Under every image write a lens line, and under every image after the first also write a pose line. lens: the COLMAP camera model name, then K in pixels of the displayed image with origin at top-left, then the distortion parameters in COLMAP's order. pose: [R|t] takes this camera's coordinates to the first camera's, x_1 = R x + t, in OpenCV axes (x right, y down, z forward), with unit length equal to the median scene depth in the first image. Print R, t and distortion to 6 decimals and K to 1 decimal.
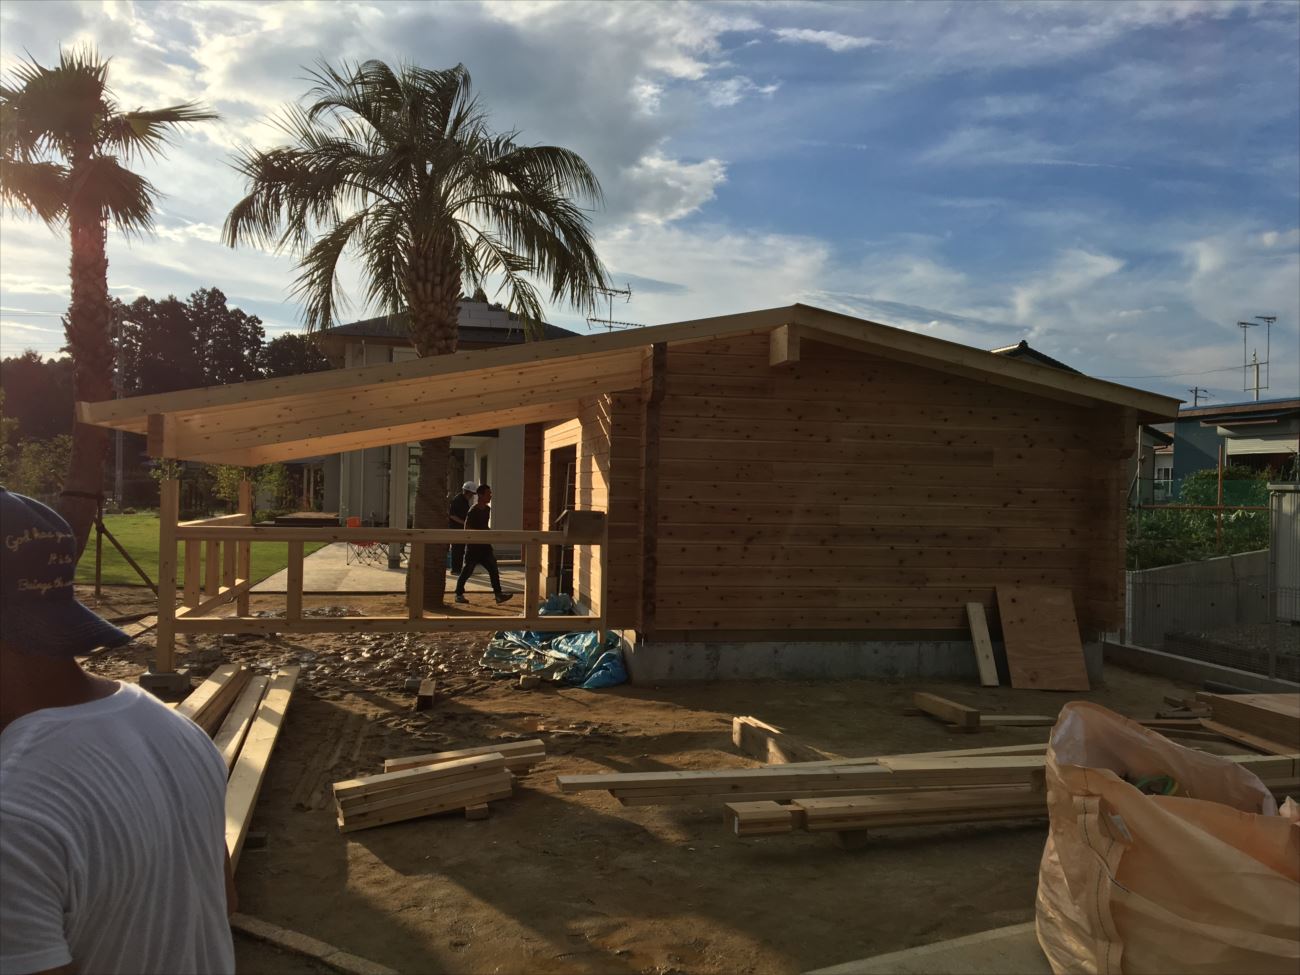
lens RADIAL K [[1096.2, 0, 650.0], [0, 1096.2, 487.5], [0, 0, 1]] dist [0.098051, -0.154377]
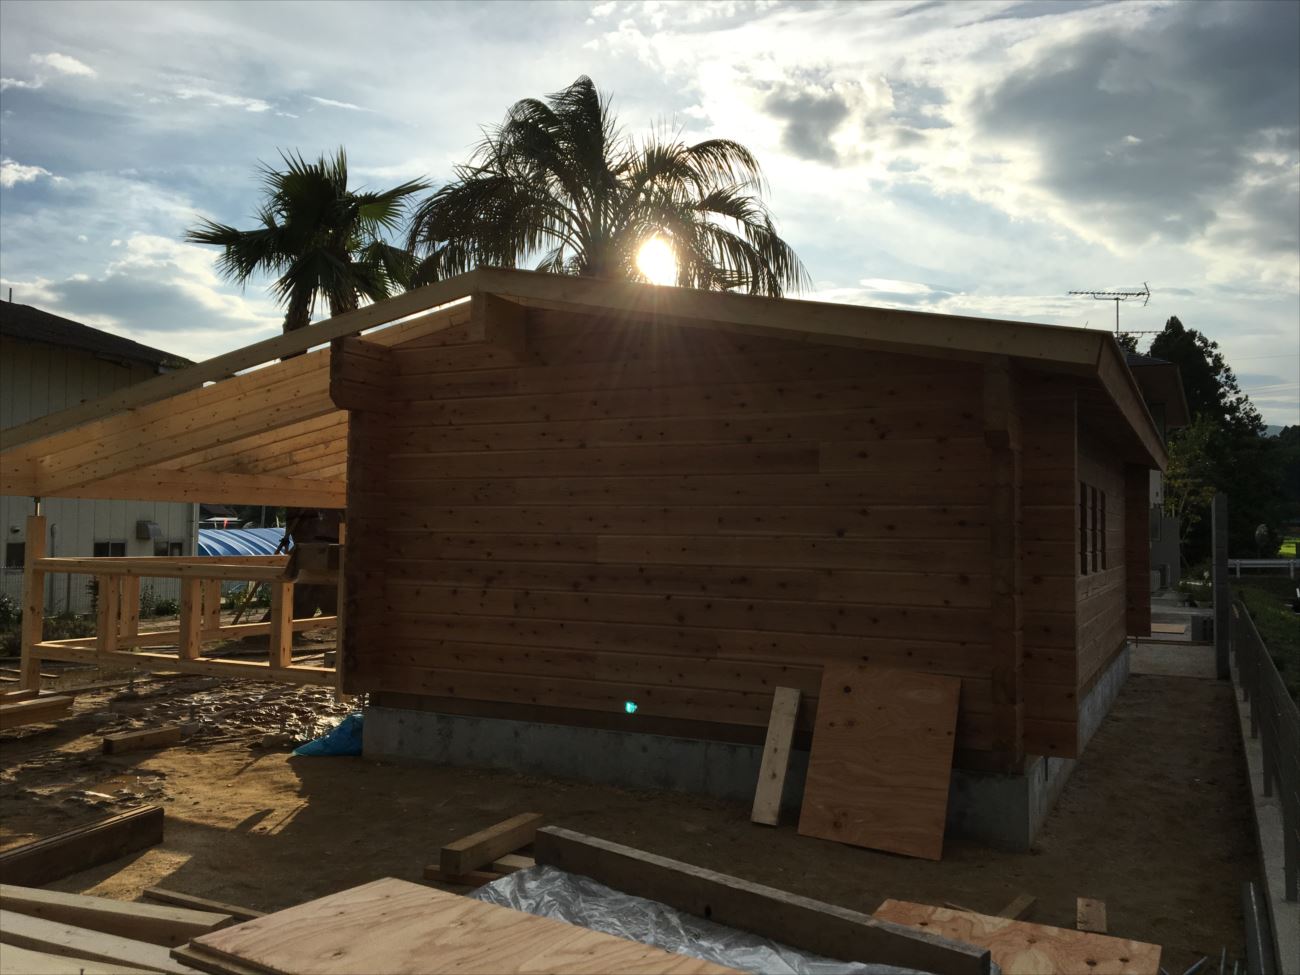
lens RADIAL K [[1096.2, 0, 650.0], [0, 1096.2, 487.5], [0, 0, 1]] dist [0.098051, -0.154377]
pose [[0.781105, -0.037244, -0.623287, 0.625829], [0.004715, 0.998543, -0.053758, 0.022853], [0.624381, 0.039052, 0.780143, 0.450296]]
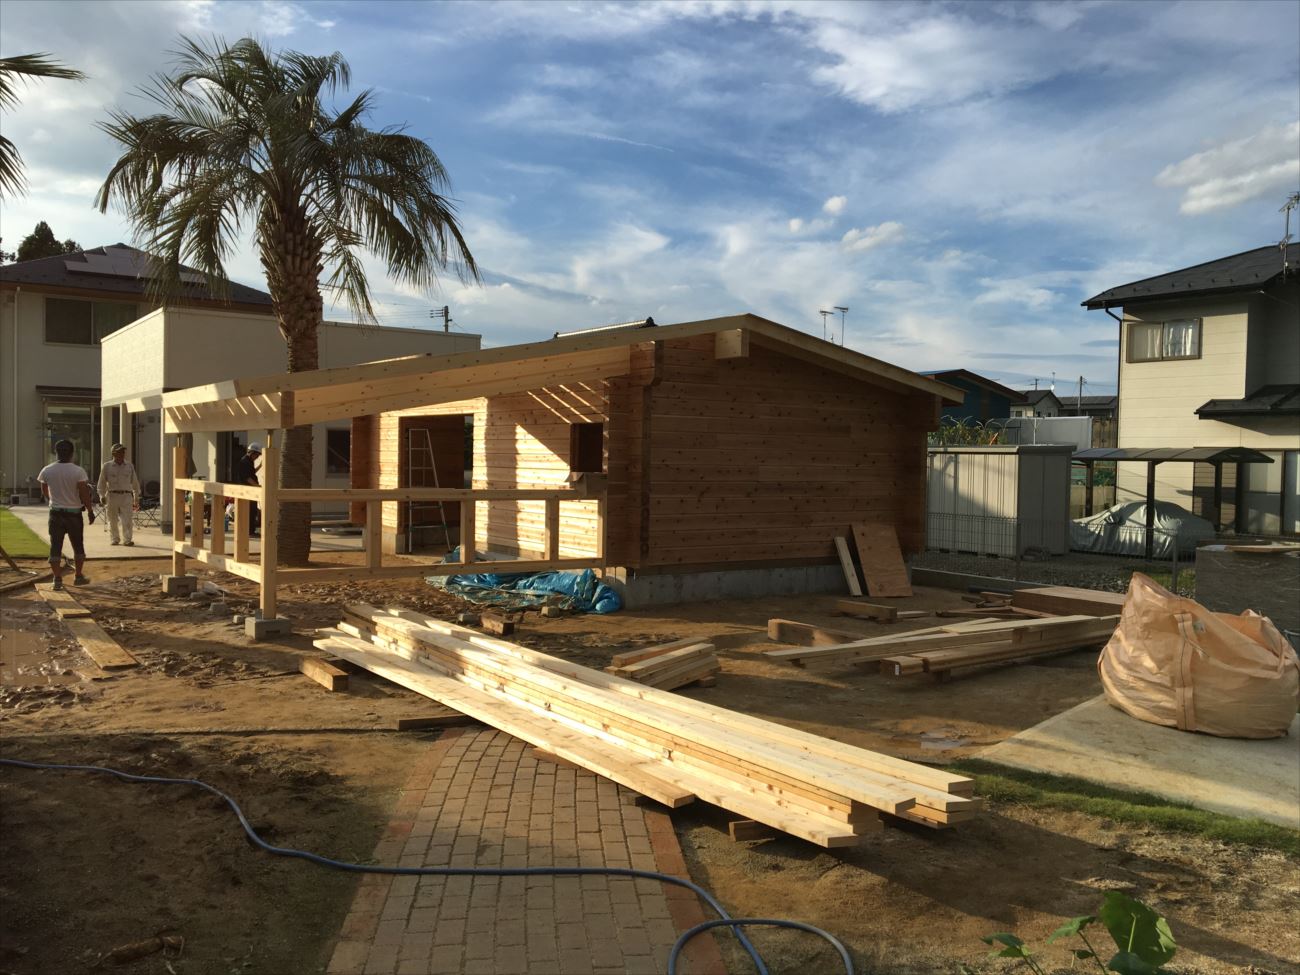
lens RADIAL K [[1102.0, 0, 650.0], [0, 1102.0, 487.5], [0, 0, 1]] dist [0.121656, -0.197695]
pose [[0.924602, -0.015105, 0.380634, -0.438800], [0.001115, 0.999317, 0.036947, -0.007467], [-0.380932, -0.033736, 0.923987, -0.168375]]
